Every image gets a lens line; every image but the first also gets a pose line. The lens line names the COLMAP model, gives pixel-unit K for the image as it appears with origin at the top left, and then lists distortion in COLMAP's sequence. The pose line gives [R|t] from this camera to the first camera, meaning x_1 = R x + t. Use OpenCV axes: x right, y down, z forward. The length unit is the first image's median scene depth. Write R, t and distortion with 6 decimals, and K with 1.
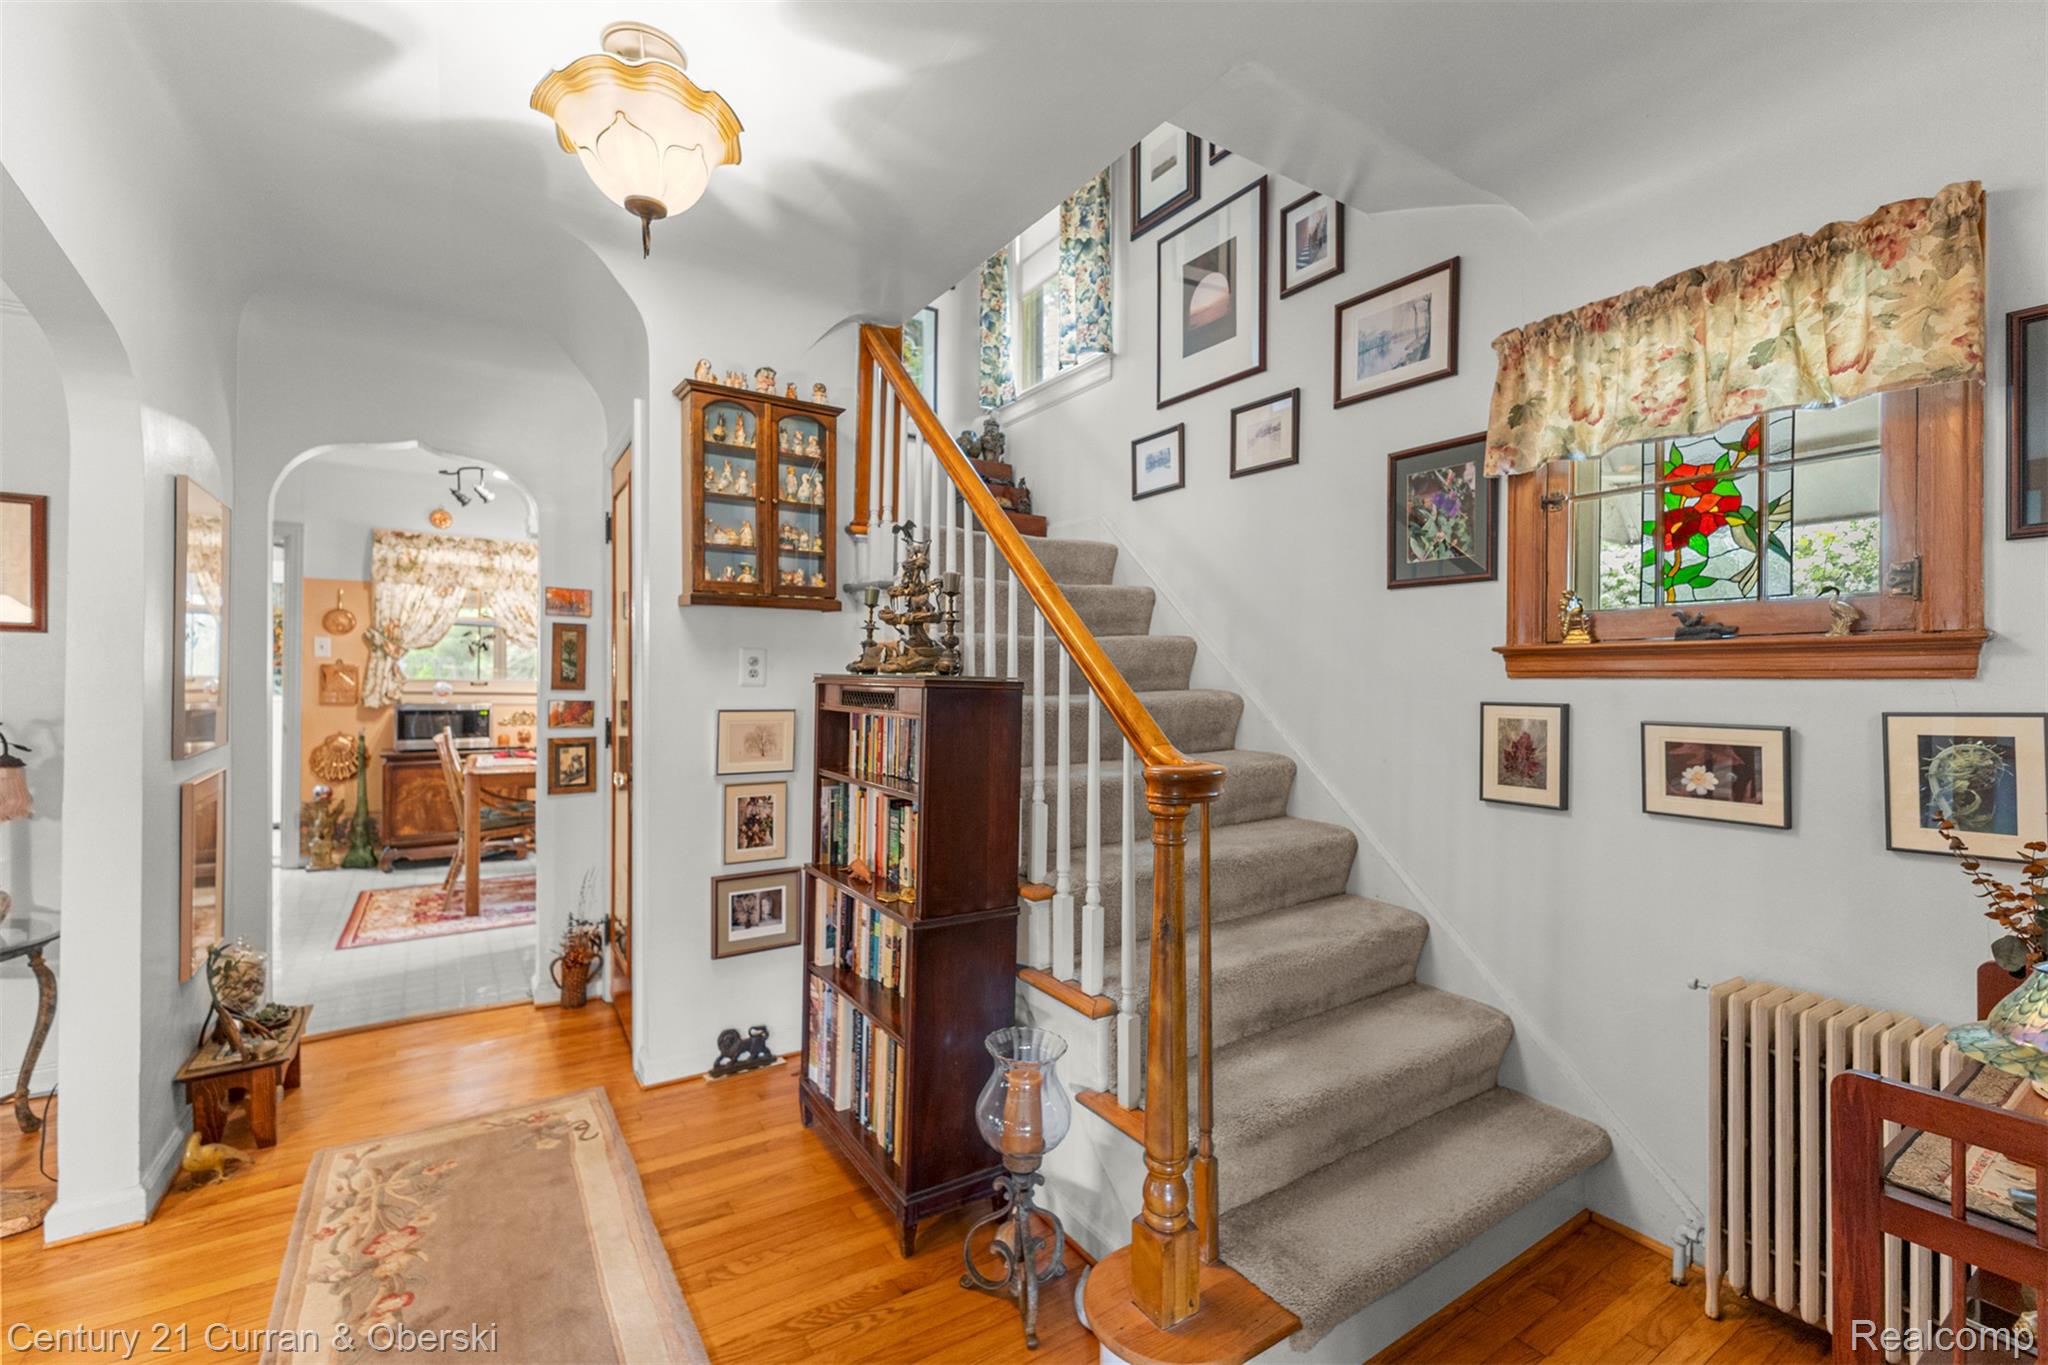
lens RADIAL K [[885.8, 0, 1036.0], [0, 885.8, 681.0], [0, 0, 1]] dist [0.009500, -0.002506]
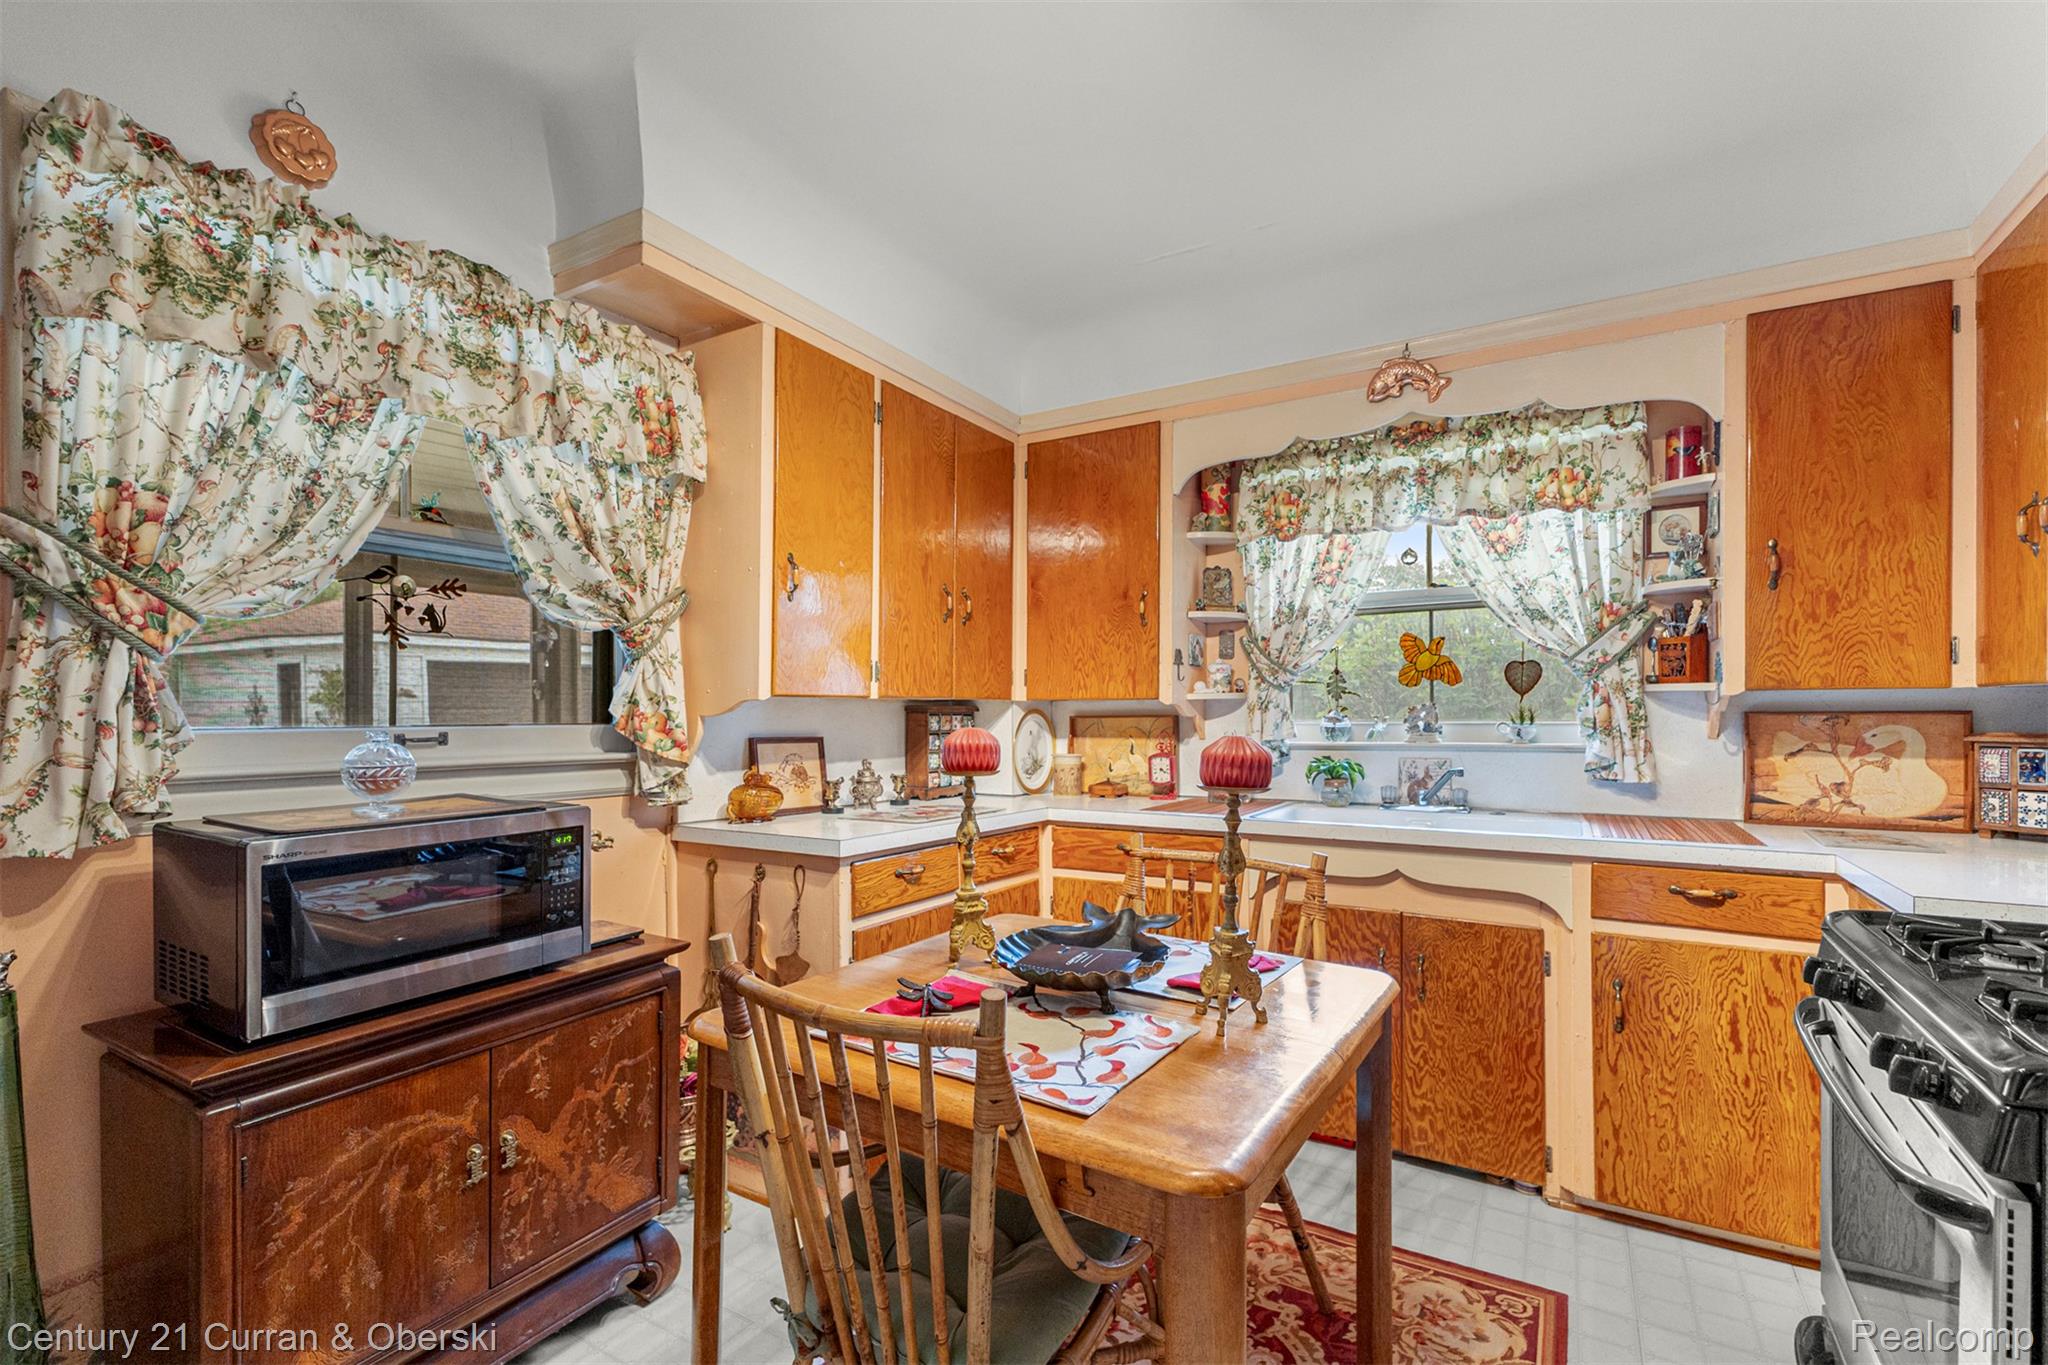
lens RADIAL K [[885.8, 0, 1039.4], [0, 885.8, 716.5], [0, 0, 1]] dist [0.009500, -0.002506]
pose [[0.896675, -0.018597, 0.442299, -1.468479], [0.014105, 0.999810, 0.013443, -0.014780], [-0.442465, -0.005815, 0.896767, 1.616898]]
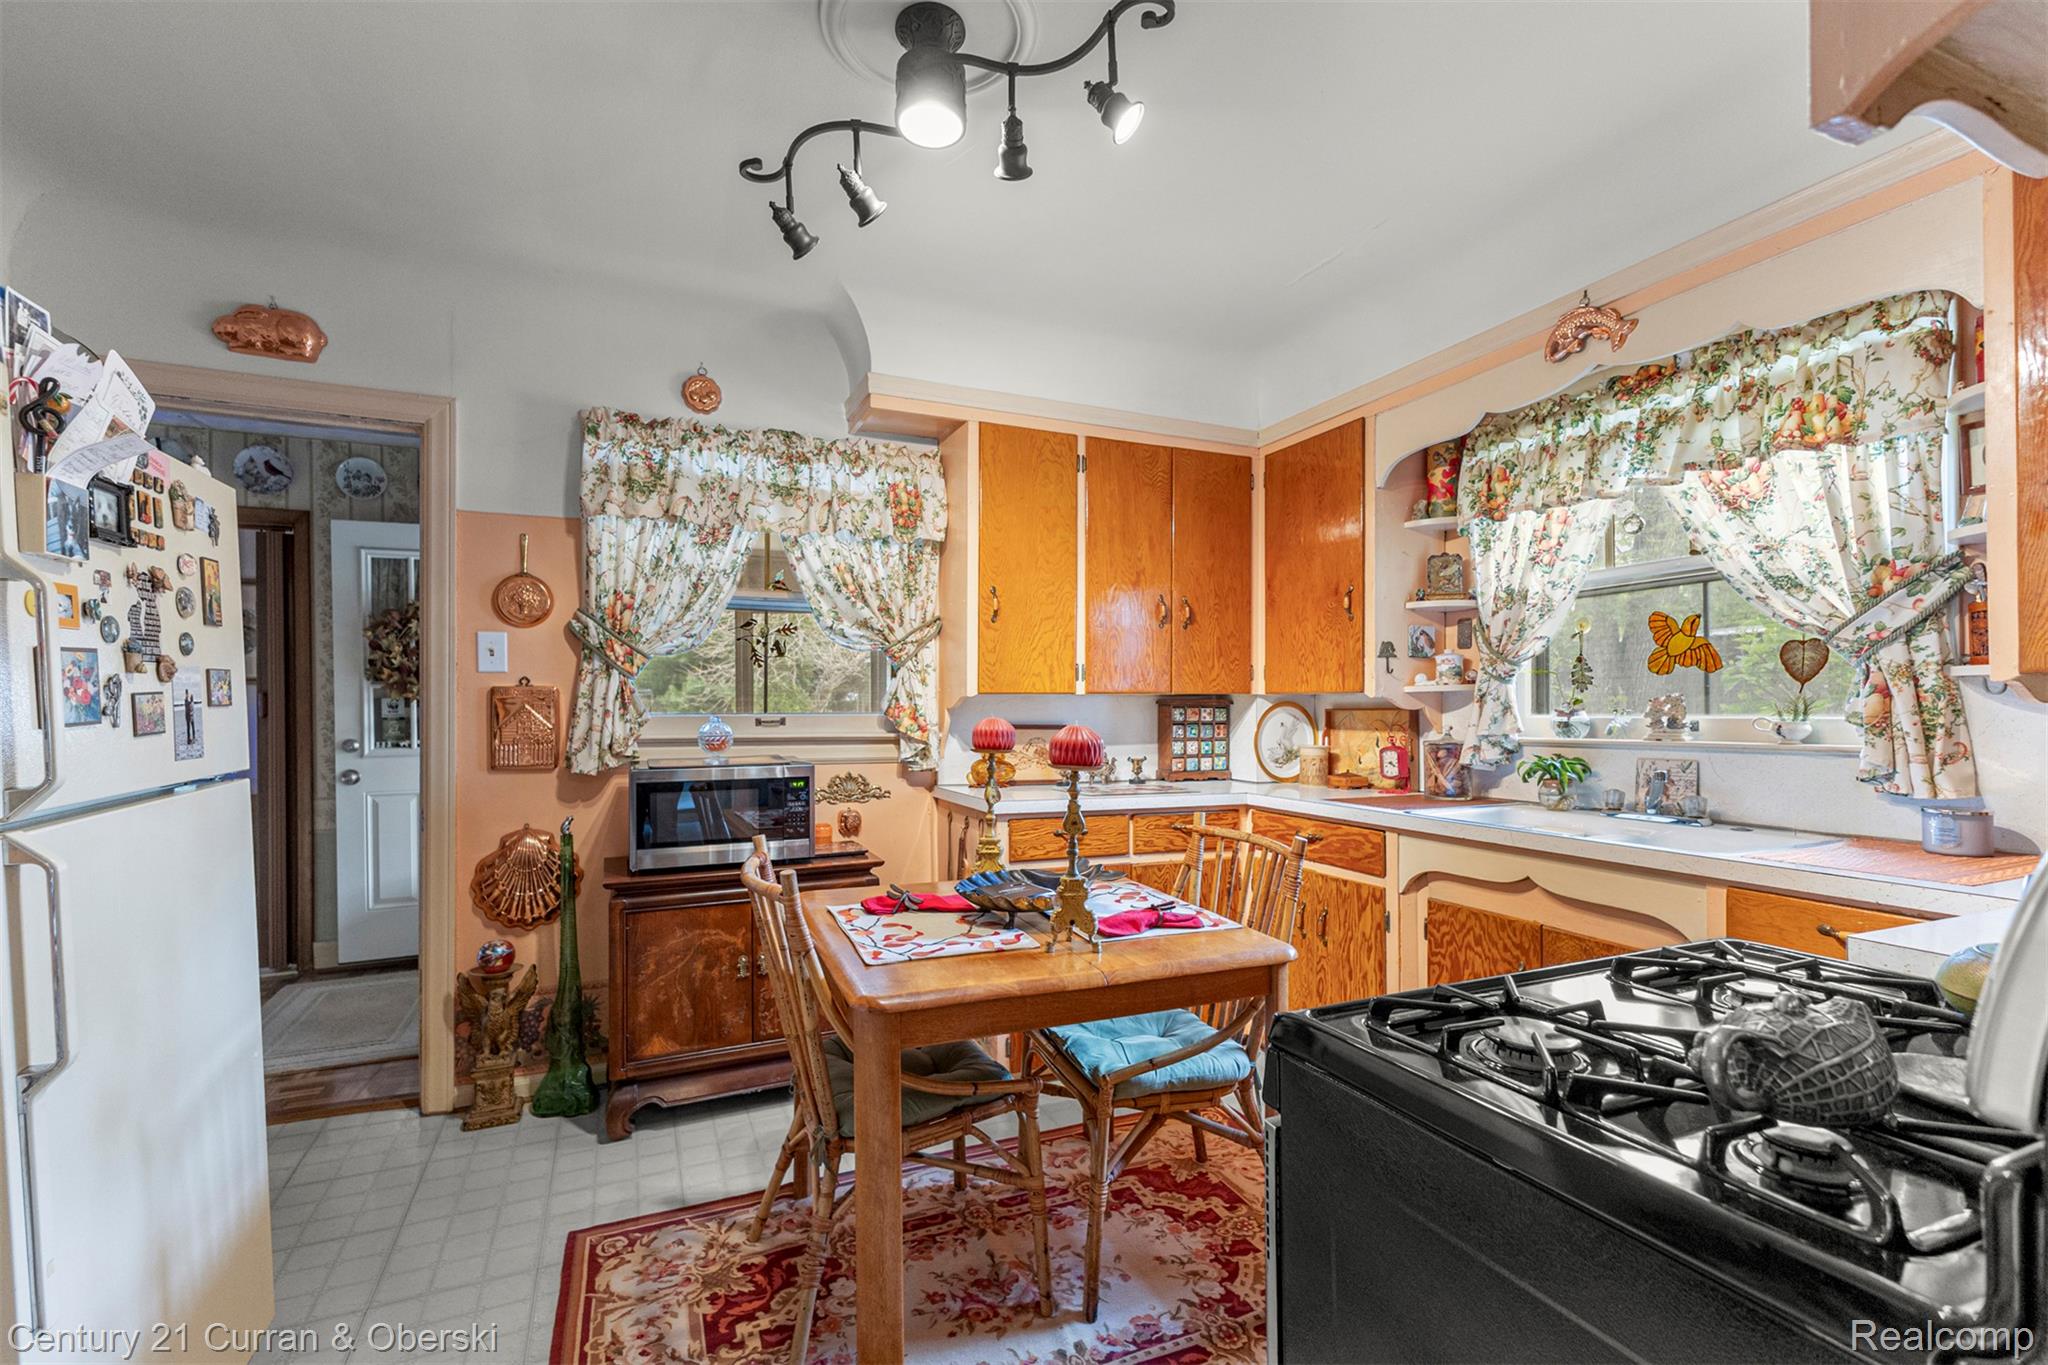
lens RADIAL K [[885.8, 0, 1031.2], [0, 885.8, 704.5], [0, 0, 1]] dist [0.009500, -0.002506]
pose [[0.986560, -0.016950, -0.162517, -1.018156], [0.016535, 0.999856, -0.003911, -0.005432], [0.162560, 0.001172, 0.986698, 1.339771]]
